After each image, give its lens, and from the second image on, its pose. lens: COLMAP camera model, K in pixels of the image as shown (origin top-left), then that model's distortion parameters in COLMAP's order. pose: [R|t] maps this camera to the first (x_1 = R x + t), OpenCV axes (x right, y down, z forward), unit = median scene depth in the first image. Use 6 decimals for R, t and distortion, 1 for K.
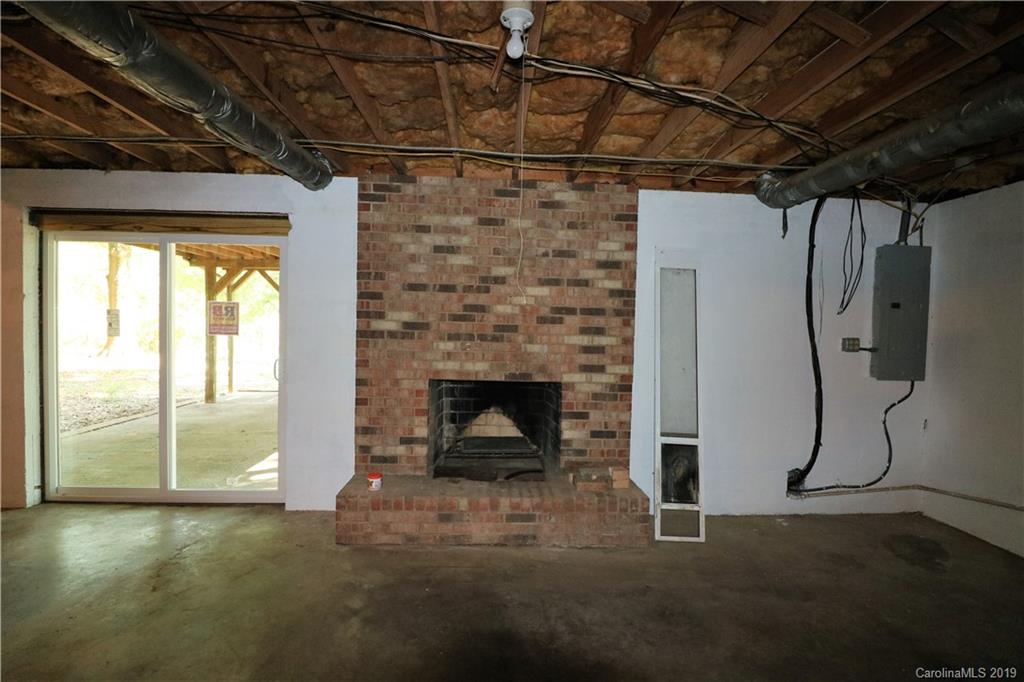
lens RADIAL K [[473.5, 0, 514.8], [0, 473.5, 337.7], [0, 0, 1]] dist [-0.018169, -0.000791]
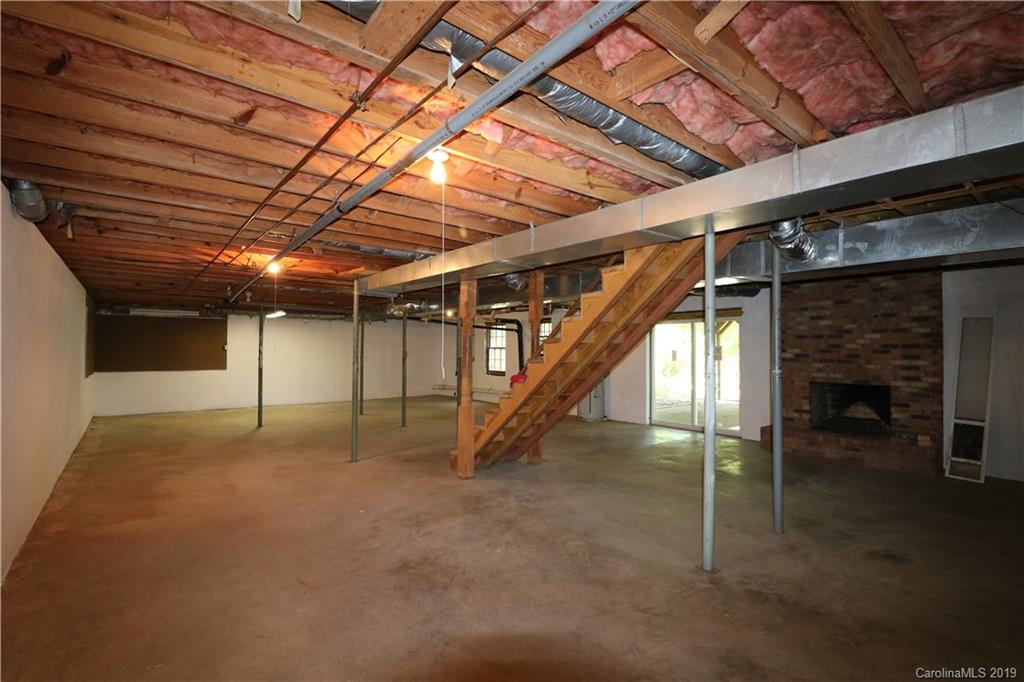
lens RADIAL K [[473.5, 0, 513.1], [0, 473.5, 346.5], [0, 0, 1]] dist [-0.018169, -0.000791]
pose [[0.585893, -0.026221, -0.809964, 0.712524], [-0.007557, 0.999256, -0.037815, 0.023135], [0.810353, 0.028276, 0.585259, -1.224127]]
